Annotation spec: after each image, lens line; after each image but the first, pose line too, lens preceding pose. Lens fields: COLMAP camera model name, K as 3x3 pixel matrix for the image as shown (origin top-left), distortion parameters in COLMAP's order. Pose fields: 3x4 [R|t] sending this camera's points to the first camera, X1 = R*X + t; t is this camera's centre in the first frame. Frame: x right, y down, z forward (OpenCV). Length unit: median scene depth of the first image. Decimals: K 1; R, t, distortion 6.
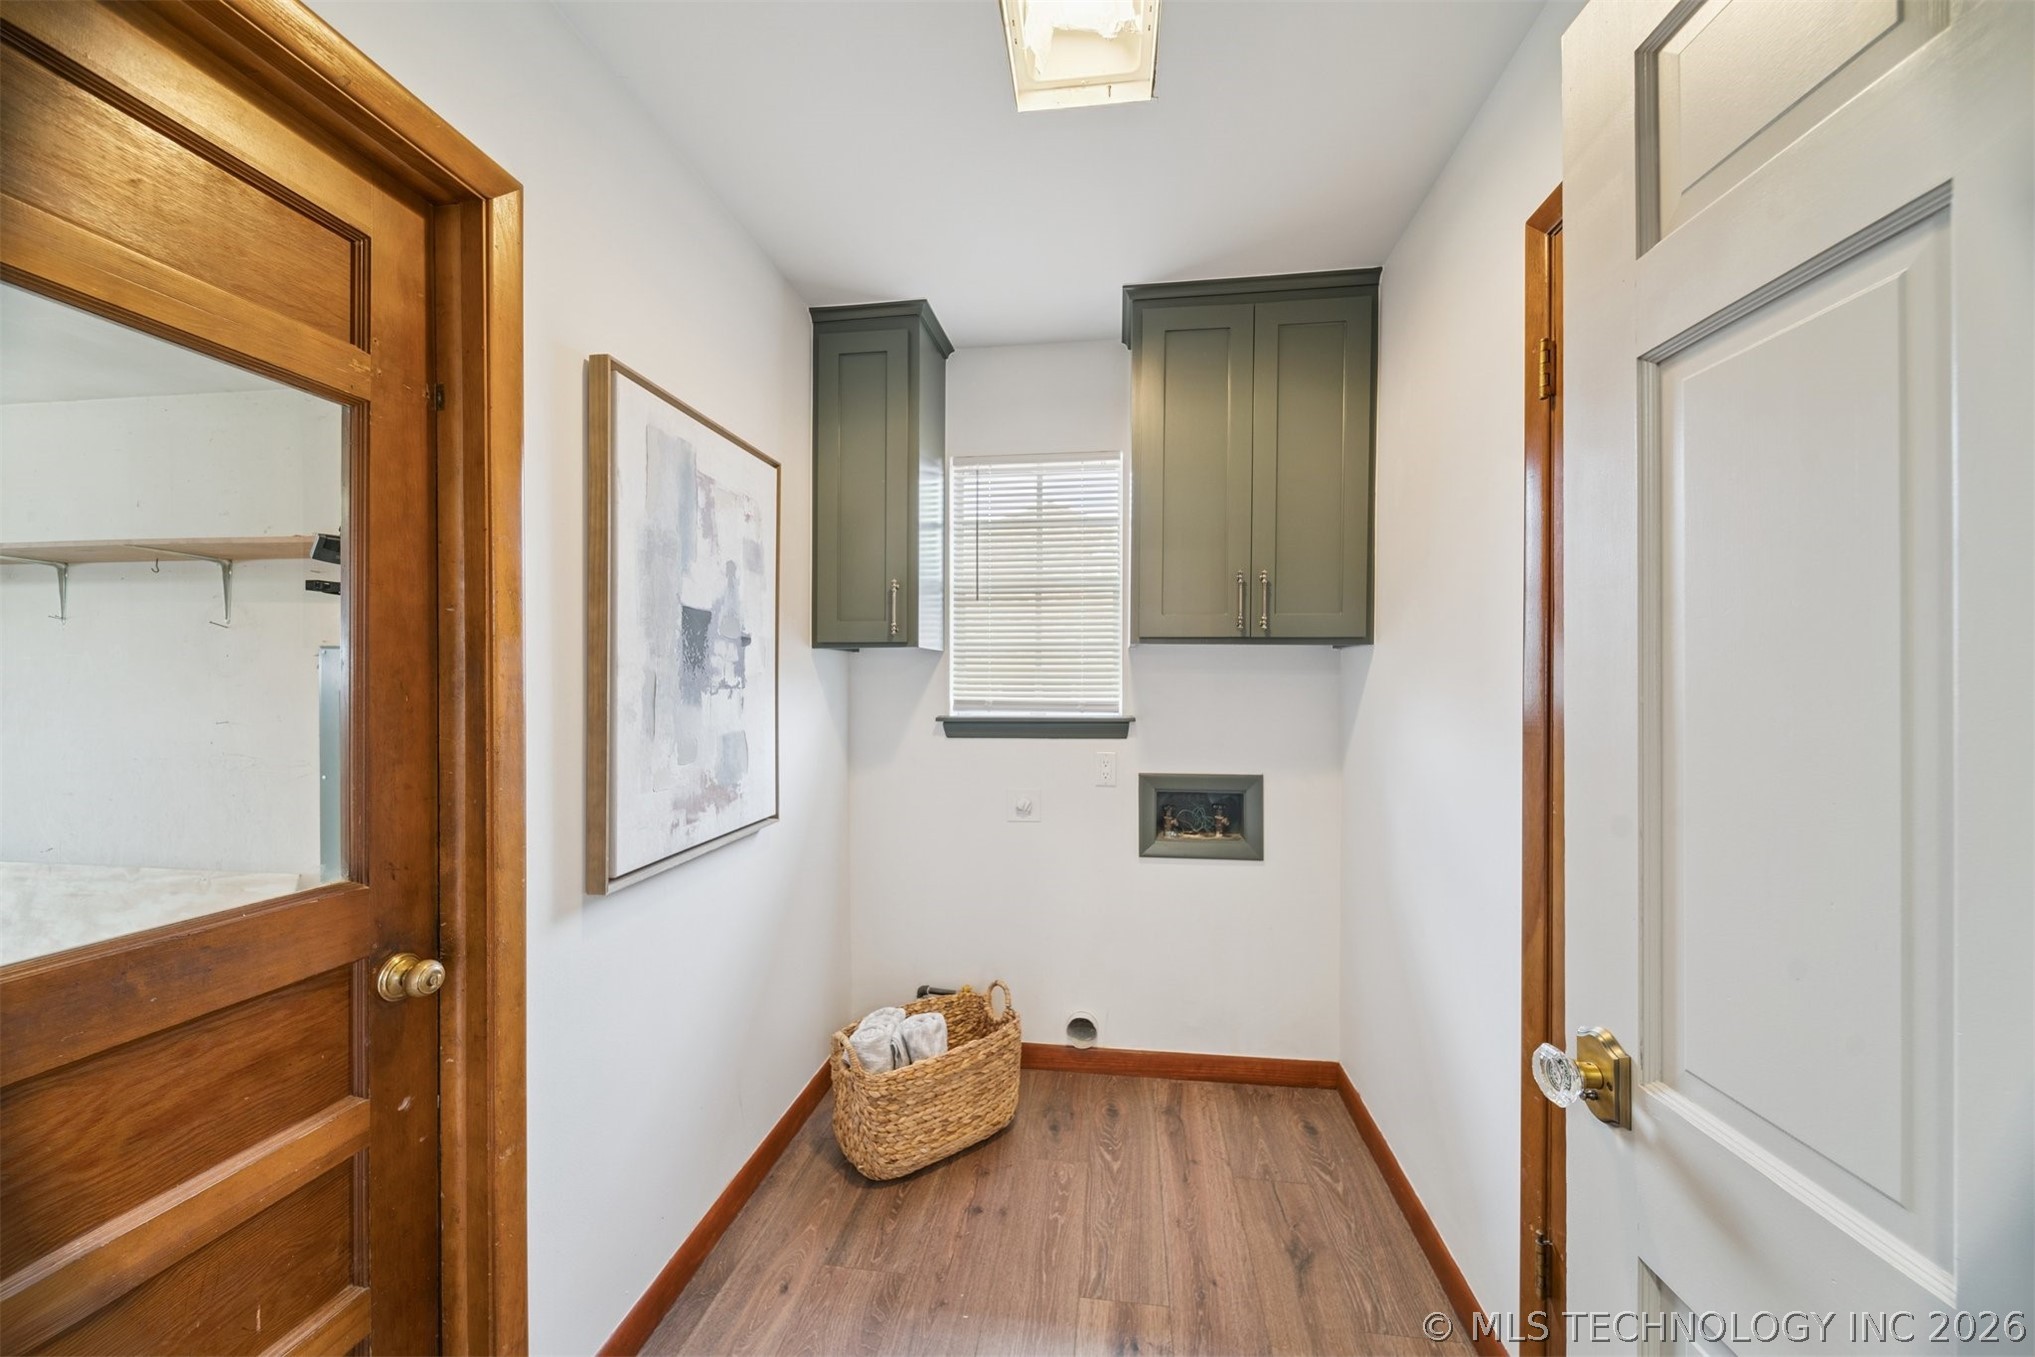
lens RADIAL K [[720.3, 0, 1016.0], [0, 720.3, 681.3], [0, 0, 1]] dist [0.000609, -0.000031]
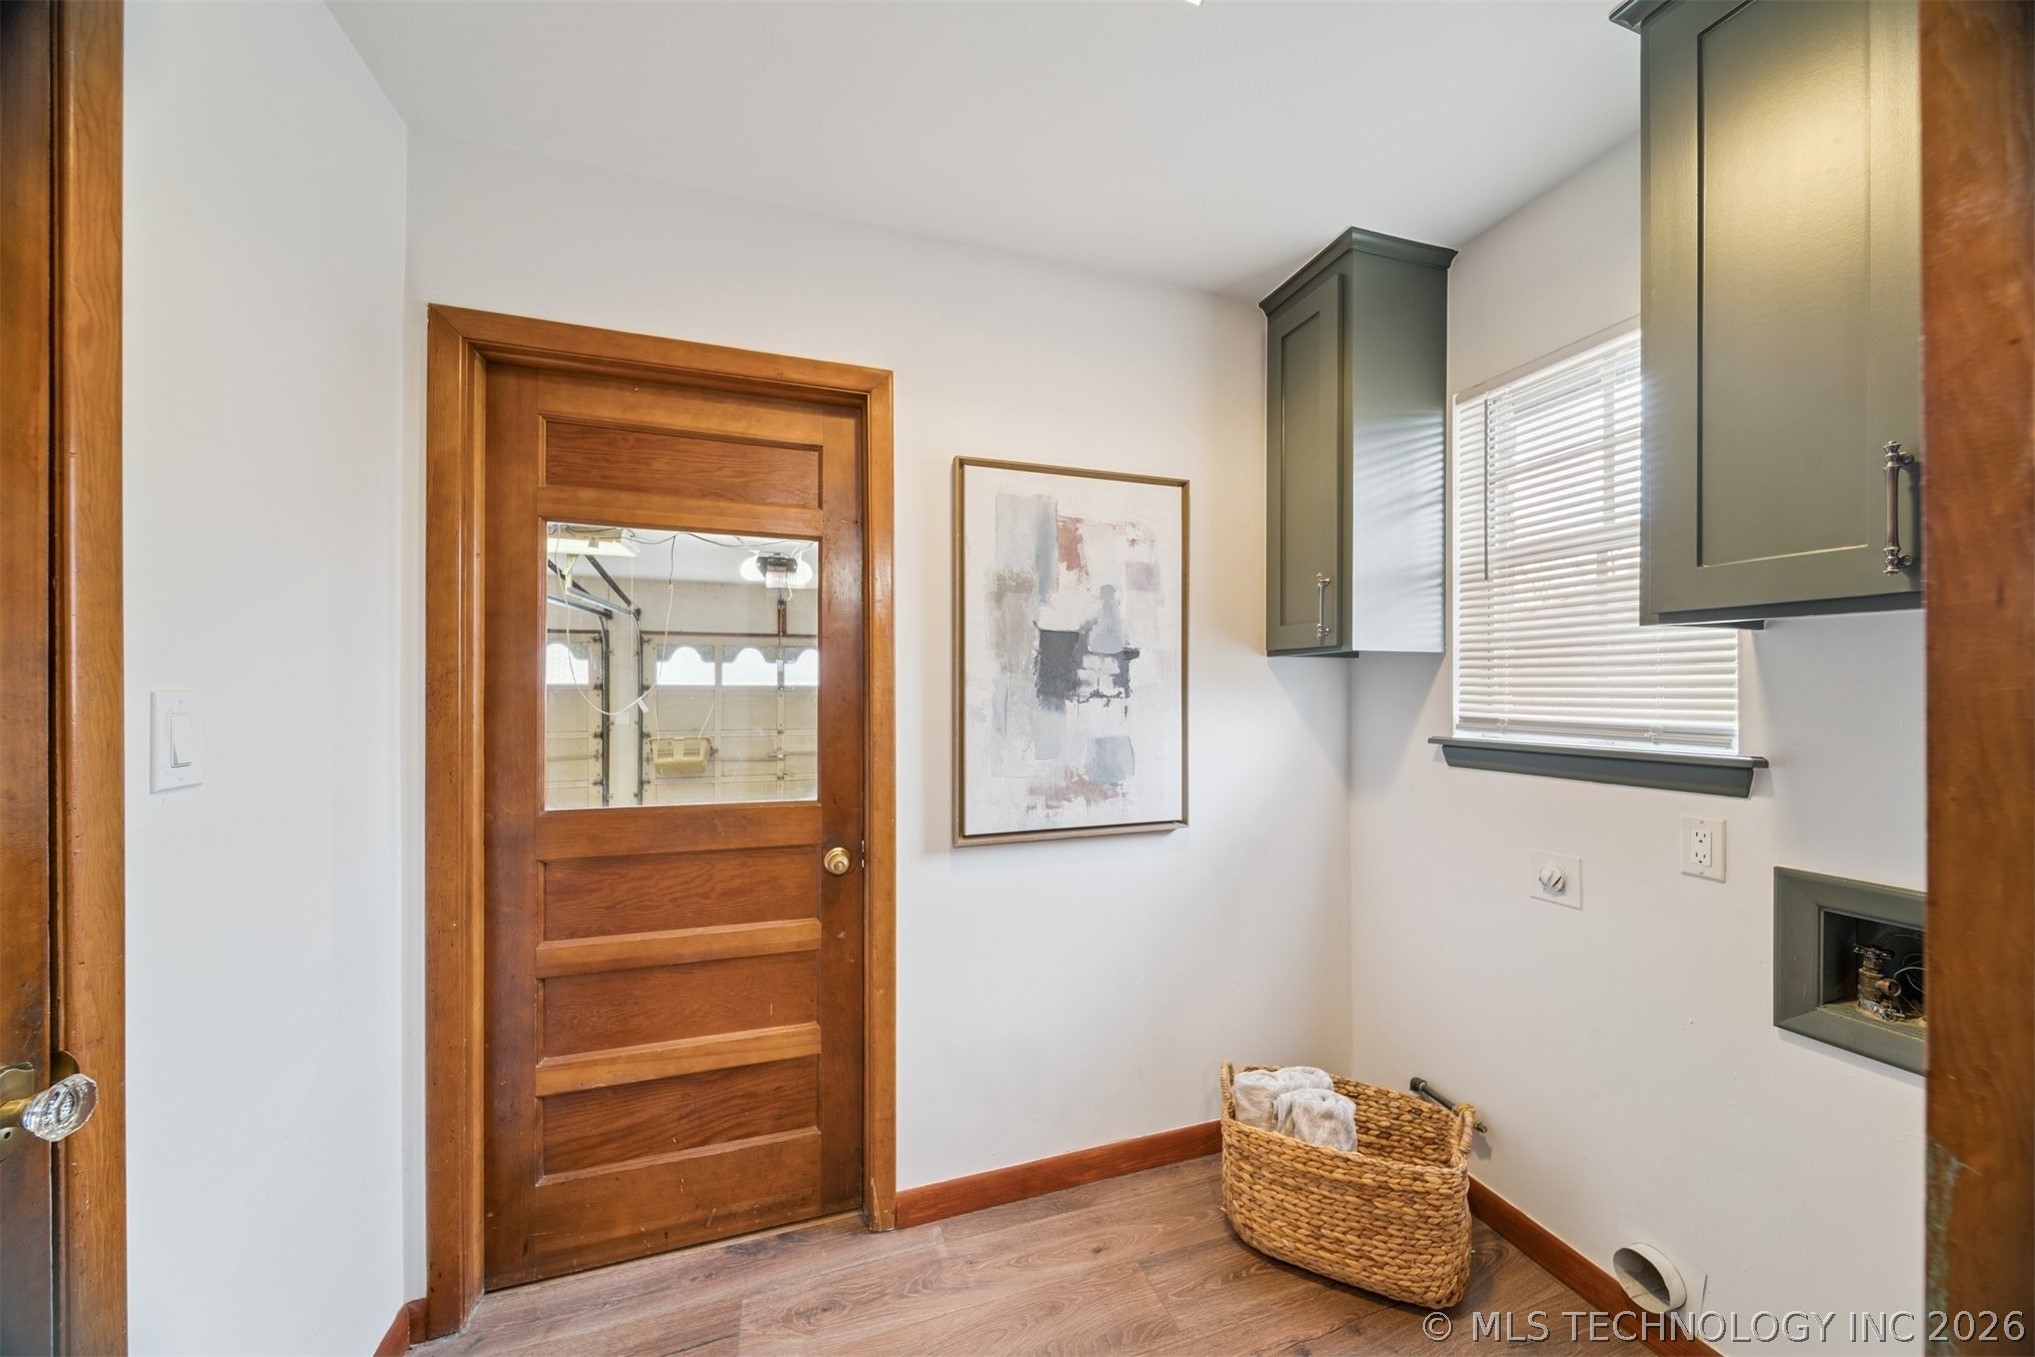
lens RADIAL K [[700.6, 0, 1024.7], [0, 700.6, 687.9], [0, 0, 1]] dist [-0.001577, -0.000286]
pose [[0.450390, -0.003907, -0.892824, 0.531746], [-0.000944, 0.999988, -0.004852, -0.000247], [0.892832, 0.003028, 0.450381, 0.392259]]
